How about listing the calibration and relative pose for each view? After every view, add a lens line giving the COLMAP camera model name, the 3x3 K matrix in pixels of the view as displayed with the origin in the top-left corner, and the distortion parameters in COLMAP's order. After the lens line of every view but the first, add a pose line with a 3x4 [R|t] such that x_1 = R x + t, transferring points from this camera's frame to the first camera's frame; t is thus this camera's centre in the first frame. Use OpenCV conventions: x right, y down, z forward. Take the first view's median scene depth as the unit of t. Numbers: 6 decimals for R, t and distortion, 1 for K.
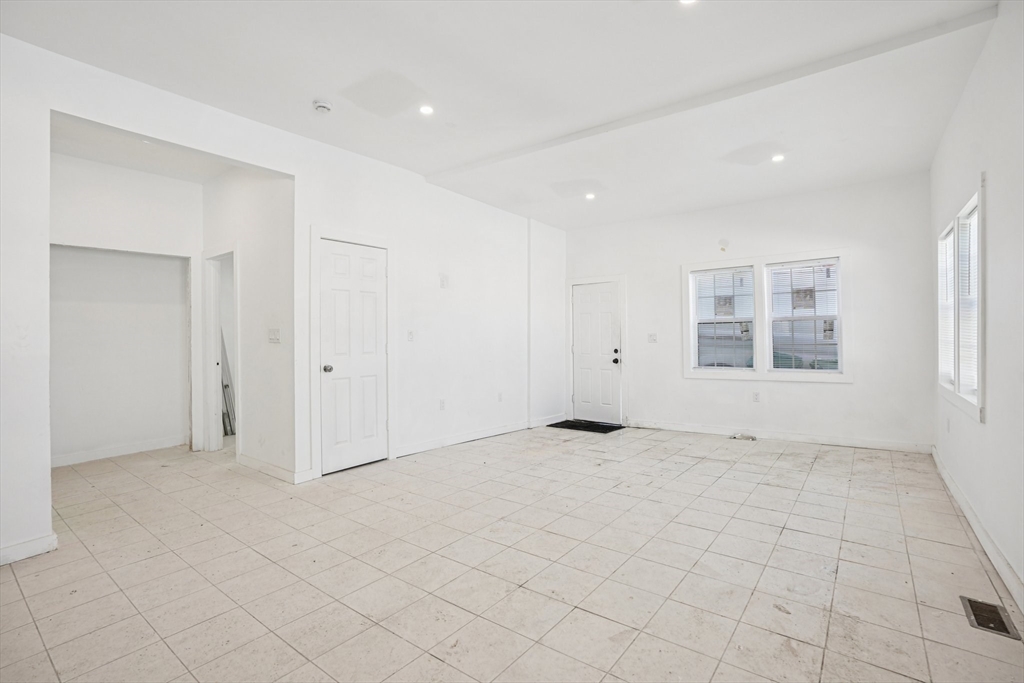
lens RADIAL K [[473.0, 0, 514.6], [0, 473.0, 340.4], [0, 0, 1]] dist [-0.034364, 0.006413]
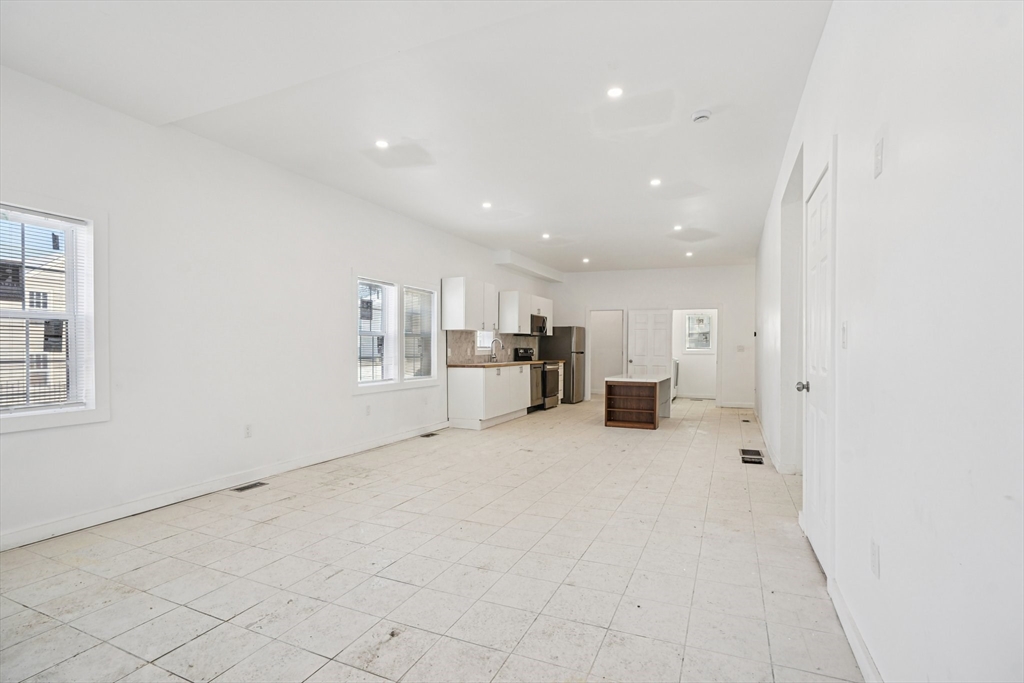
lens RADIAL K [[473.0, 0, 510.6], [0, 473.0, 361.2], [0, 0, 1]] dist [-0.034364, 0.006413]
pose [[-0.972531, 0.012327, -0.232446, 0.150719], [0.007540, 0.999741, 0.021471, 0.002827], [0.232650, 0.019128, -0.972372, 1.268944]]
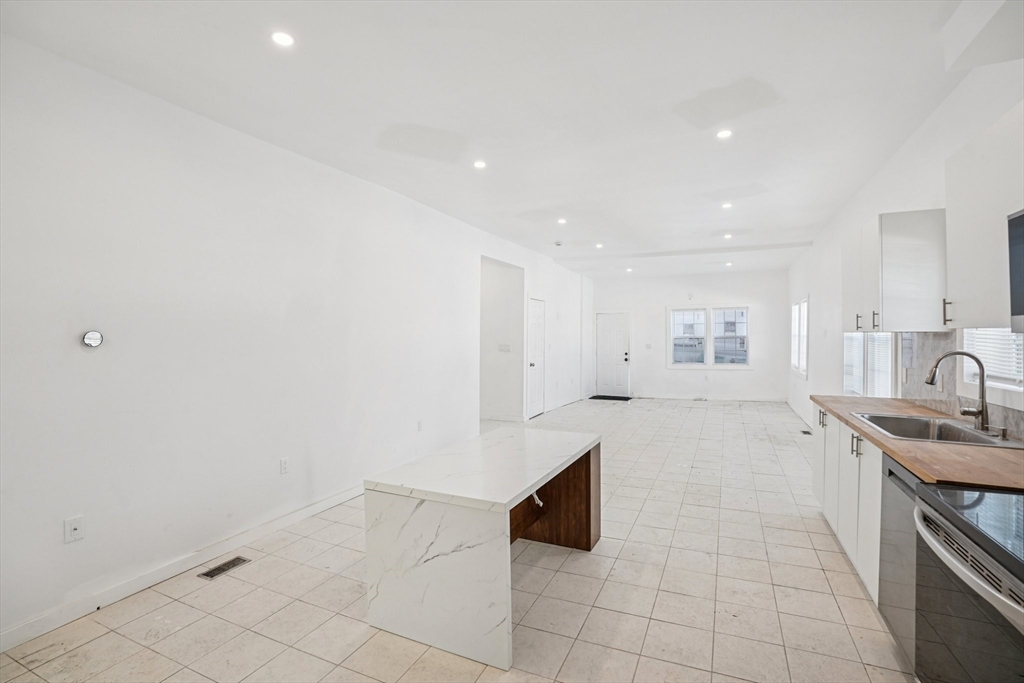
lens RADIAL K [[473.0, 0, 518.4], [0, 473.0, 342.8], [0, 0, 1]] dist [-0.034364, 0.006413]
pose [[0.972915, 0.001634, 0.231156, -0.719750], [-0.003352, 0.999970, 0.007040, -0.035669], [-0.231137, -0.007624, 0.972891, -0.725723]]
